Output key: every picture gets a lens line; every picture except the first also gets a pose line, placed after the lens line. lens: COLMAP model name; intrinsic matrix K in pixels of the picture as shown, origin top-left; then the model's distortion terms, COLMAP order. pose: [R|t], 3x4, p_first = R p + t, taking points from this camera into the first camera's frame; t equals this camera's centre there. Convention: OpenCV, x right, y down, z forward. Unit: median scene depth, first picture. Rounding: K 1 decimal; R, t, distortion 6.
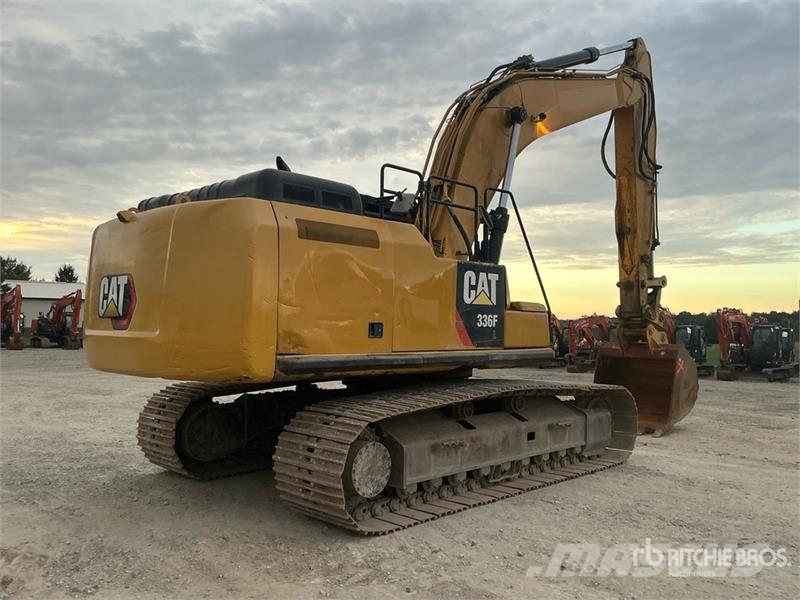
lens RADIAL K [[687.5, 0, 398.0], [0, 687.5, 275.1], [0, 0, 1]] dist [0.107267, -0.251322]
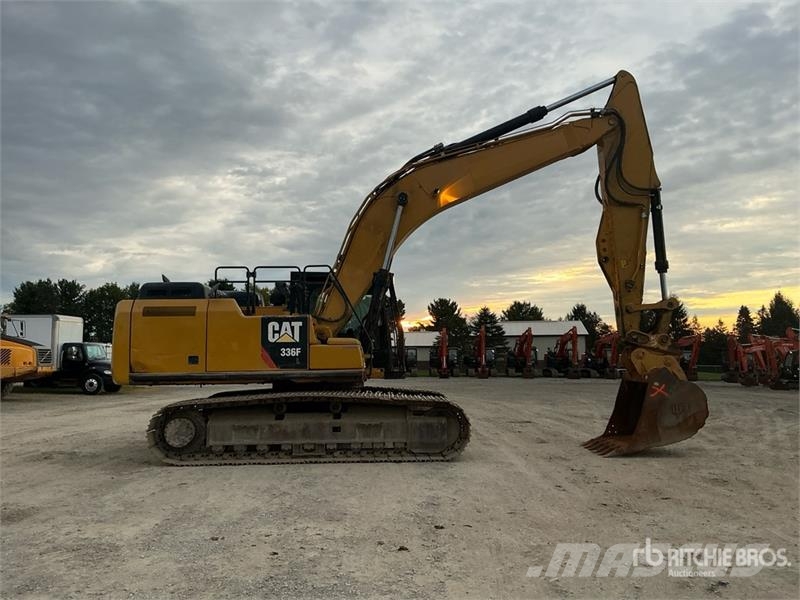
lens RADIAL K [[687.5, 0, 398.0], [0, 687.5, 275.1], [0, 0, 1]] dist [0.107267, -0.251322]
pose [[0.702850, -0.104164, -0.703670, 1.429116], [0.072018, 0.994558, -0.075291, 0.027148], [0.707683, 0.002241, 0.706527, 0.052307]]
